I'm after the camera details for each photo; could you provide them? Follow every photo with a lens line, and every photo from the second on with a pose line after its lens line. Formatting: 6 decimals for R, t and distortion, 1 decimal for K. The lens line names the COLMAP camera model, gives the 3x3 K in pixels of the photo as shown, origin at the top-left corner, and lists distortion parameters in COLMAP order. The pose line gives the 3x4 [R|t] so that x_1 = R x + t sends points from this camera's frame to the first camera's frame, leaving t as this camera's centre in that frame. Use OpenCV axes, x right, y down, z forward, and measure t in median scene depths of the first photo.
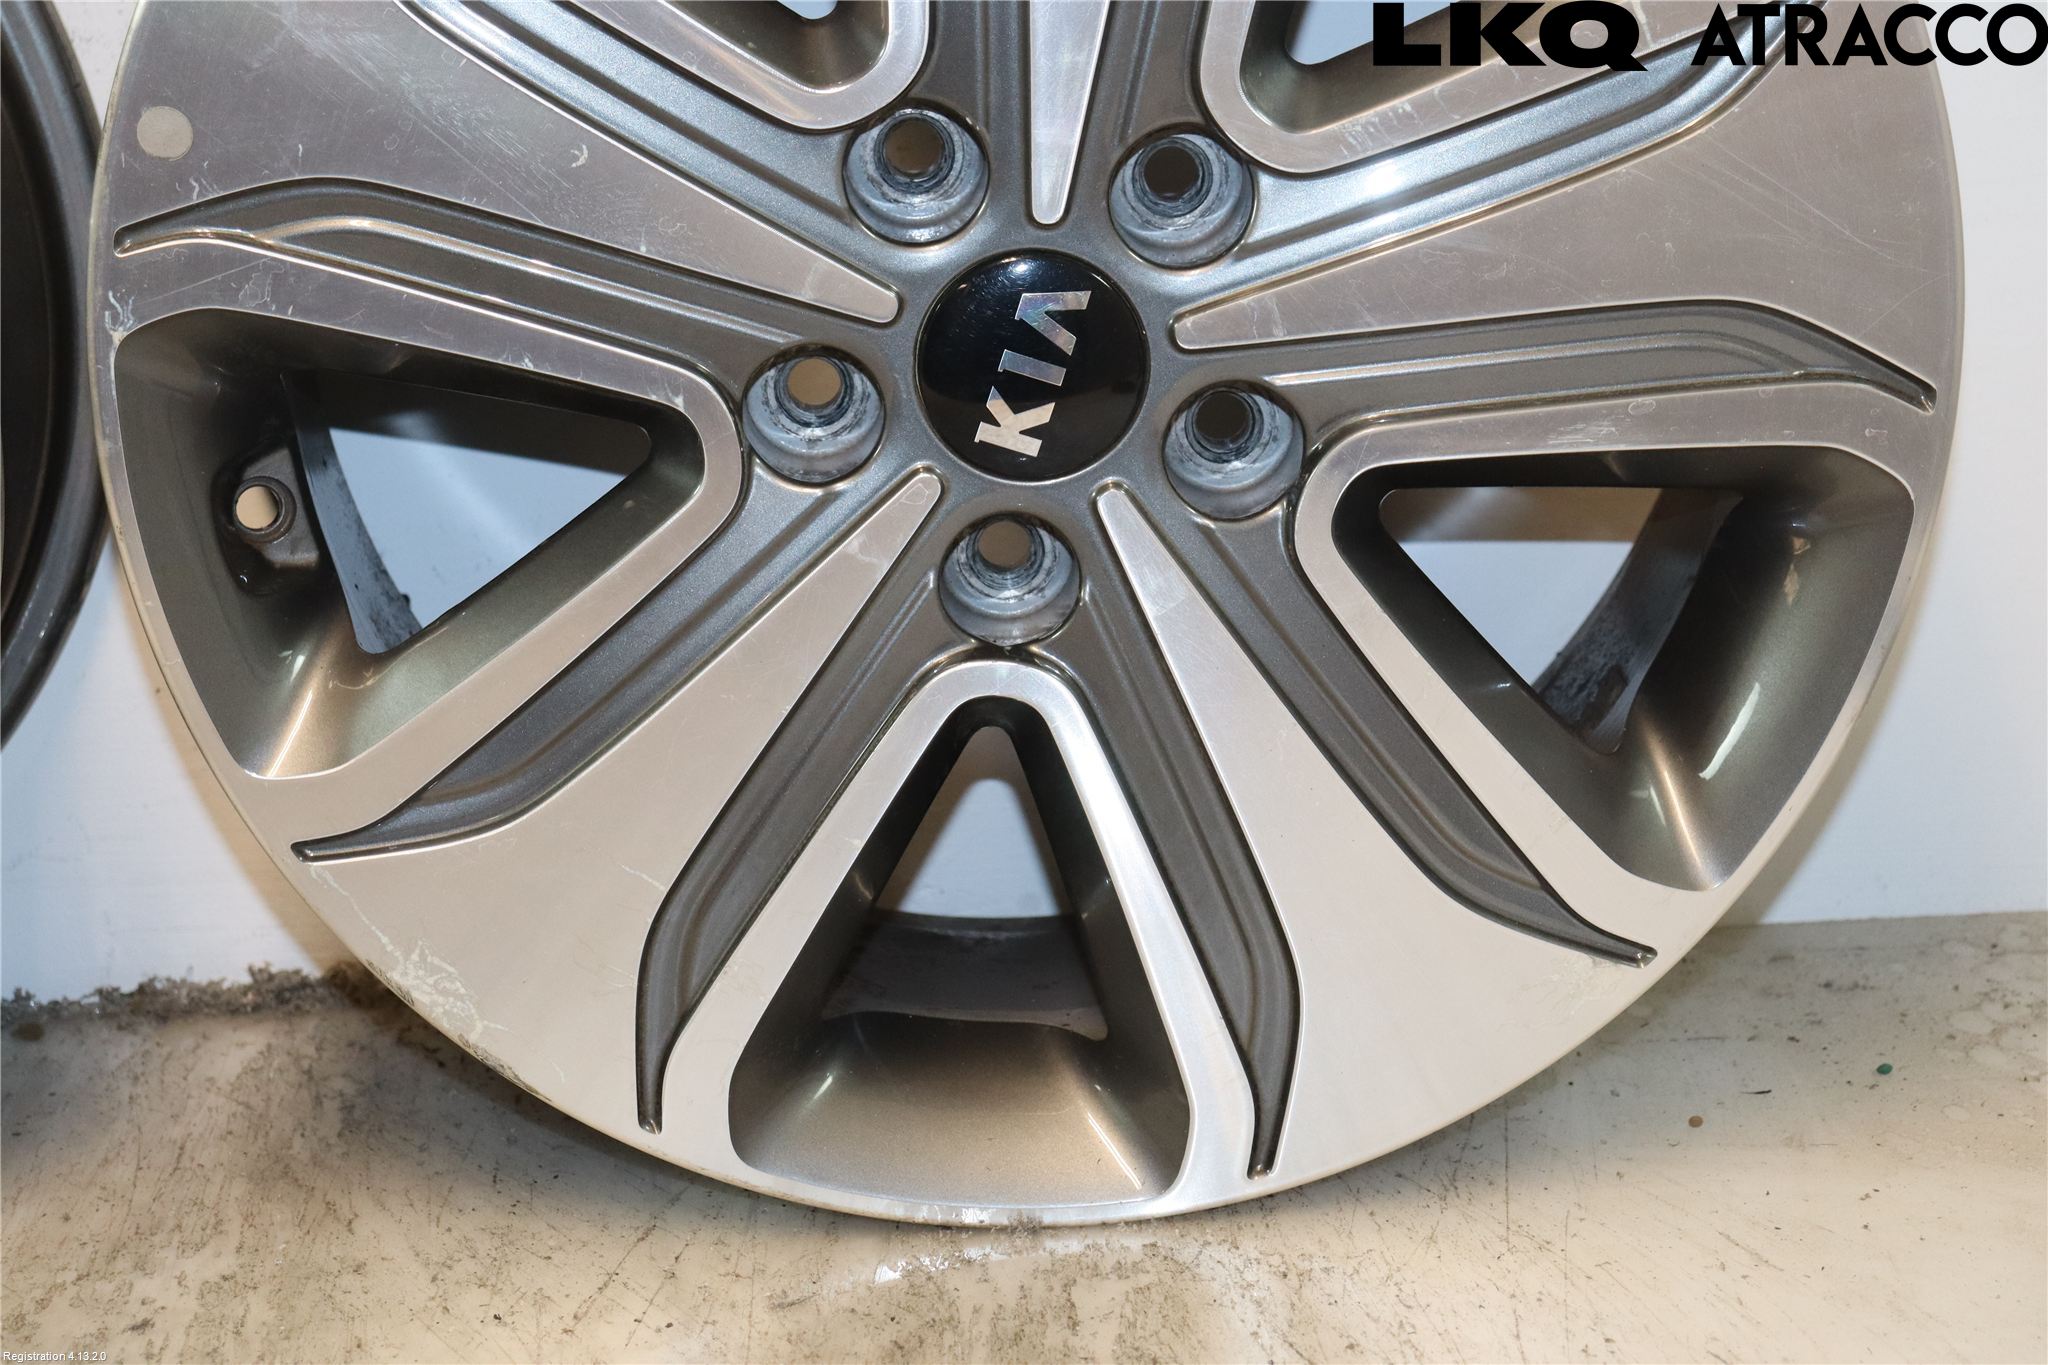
lens RADIAL K [[4331.4, 0, 1024.0], [0, 4331.4, 682.5], [0, 0, 1]] dist [0.284430, 0.453785]
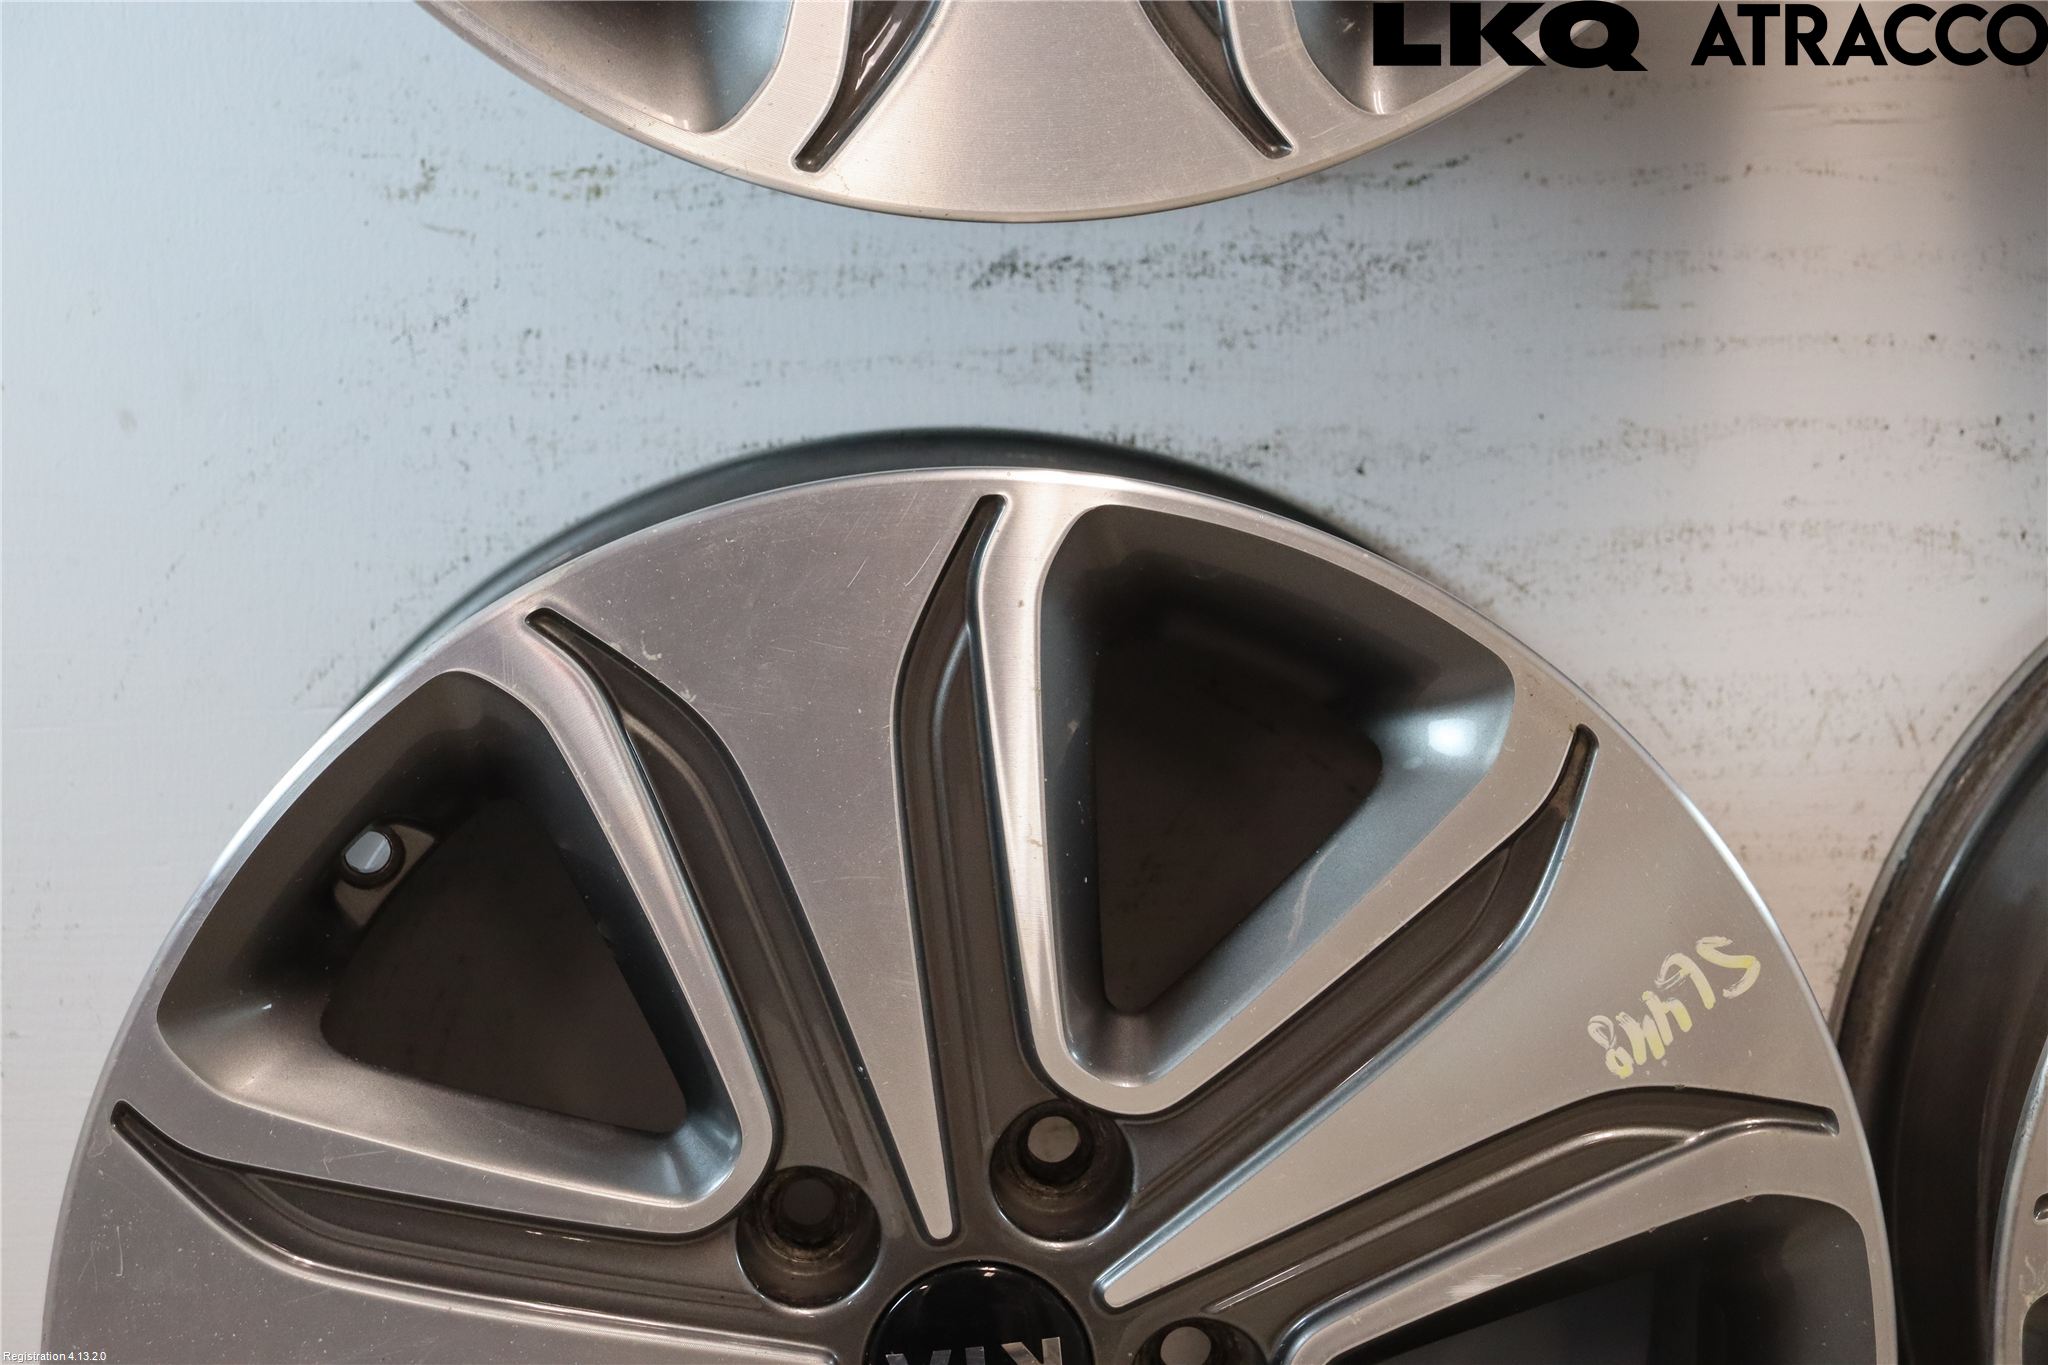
lens RADIAL K [[4566.2, 0, 1024.0], [0, 4566.2, 682.5], [0, 0, 1]] dist [0.340287, 0.476883]
pose [[0.999303, 0.022995, 0.029415, -0.461905], [-0.017710, 0.985496, -0.168770, -0.031566], [-0.032869, 0.168132, 0.985216, -0.087817]]
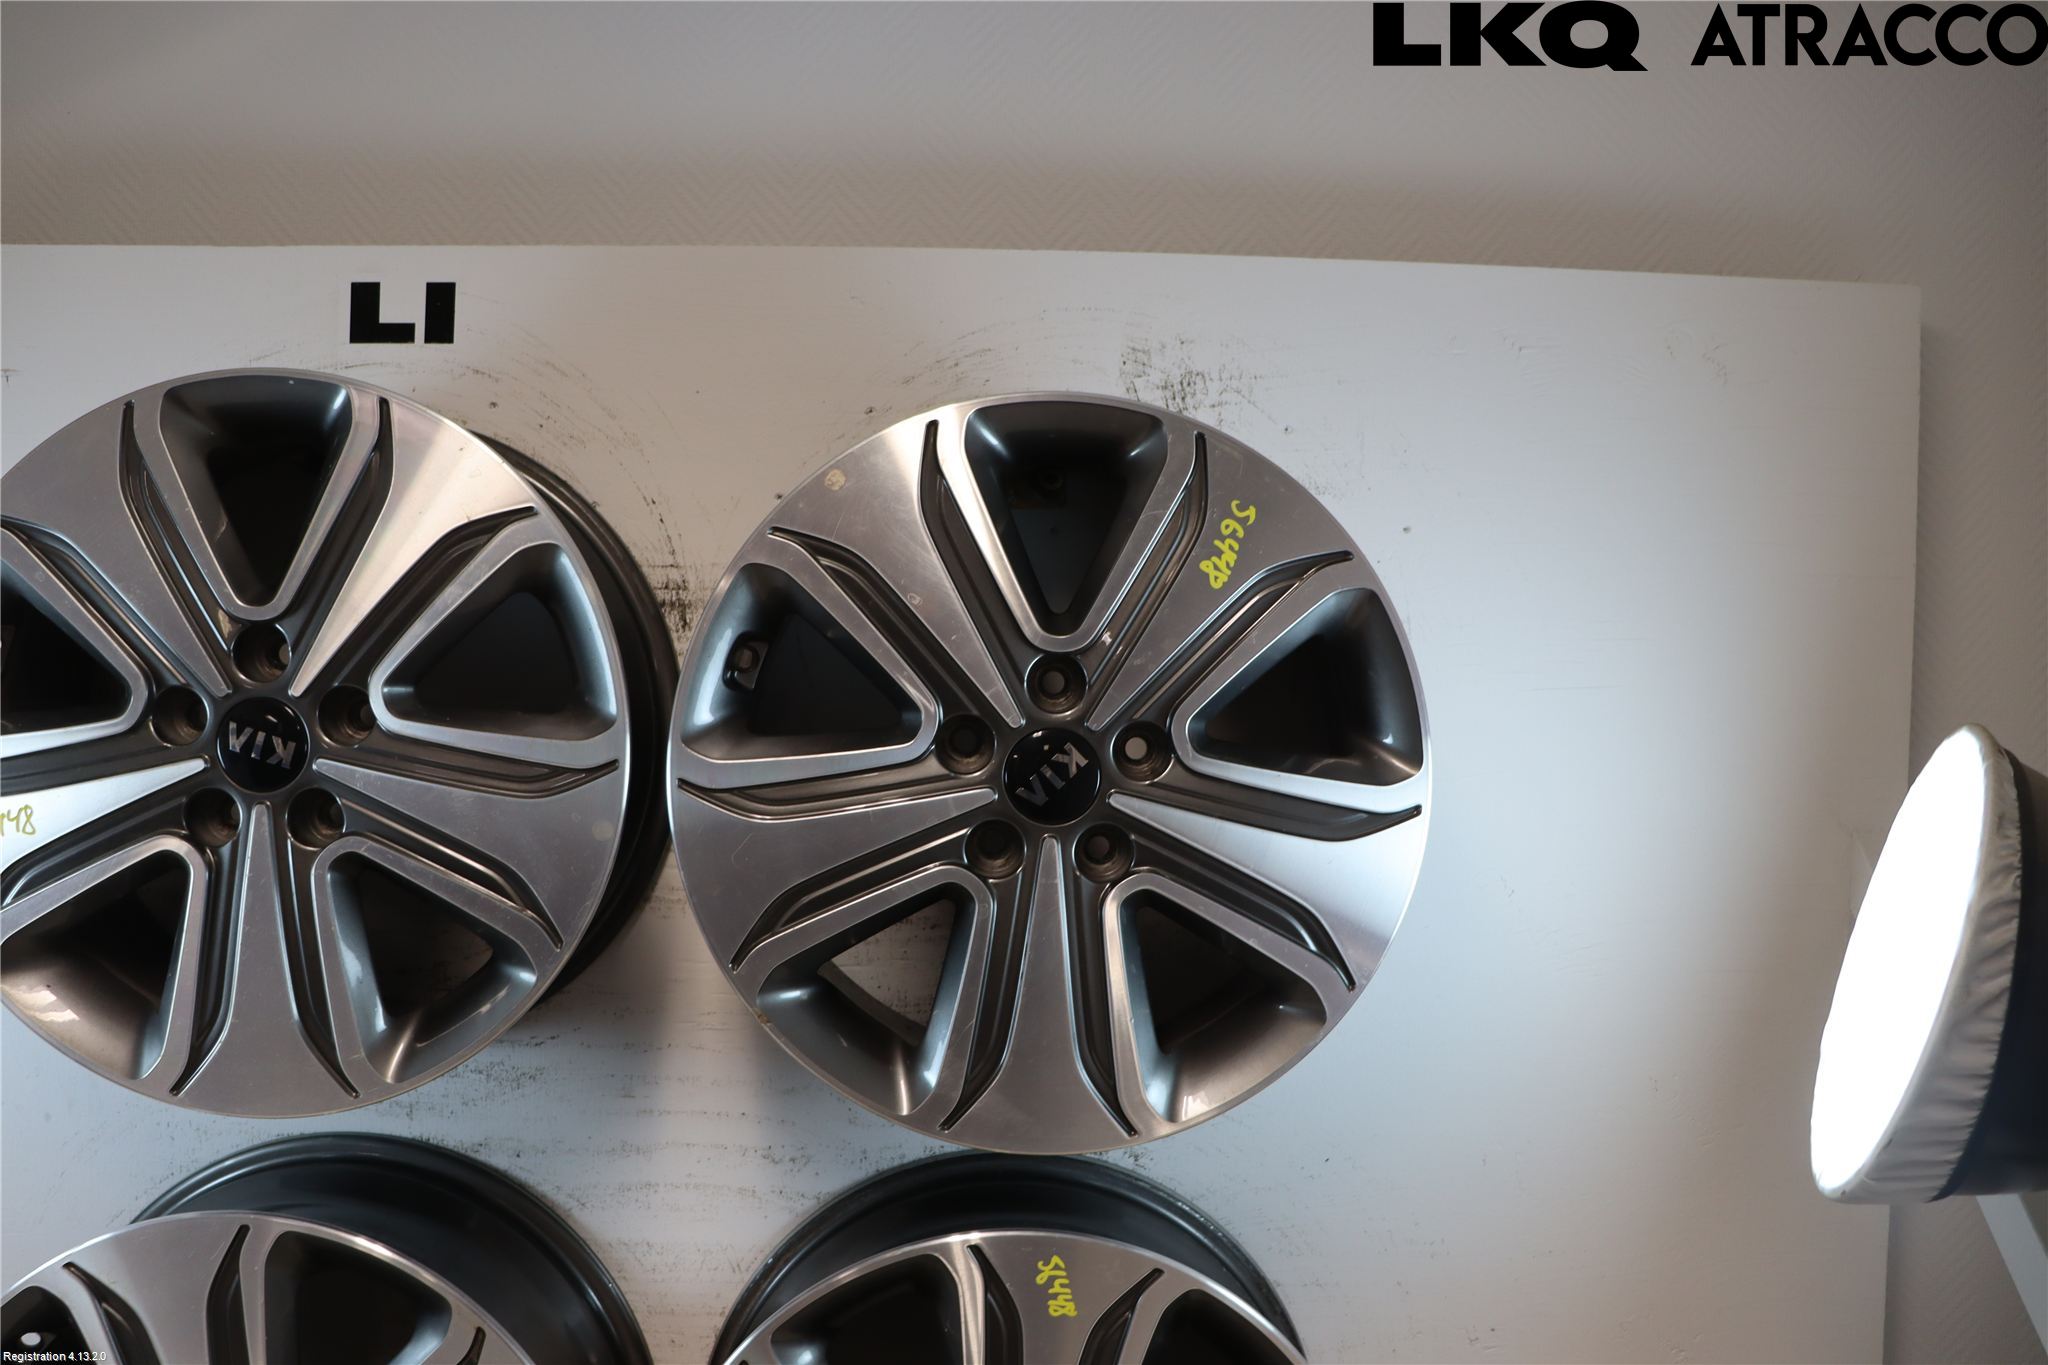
lens RADIAL K [[1730.4, 0, 1024.0], [0, 1730.4, 707.7], [0, 0, 1]] dist [-0.168888, 0.171794]
pose [[0.998537, 0.053623, -0.006951, -0.013076], [-0.053590, 0.964282, -0.259401, -0.306308], [-0.007207, 0.259394, 0.965745, -0.064966]]
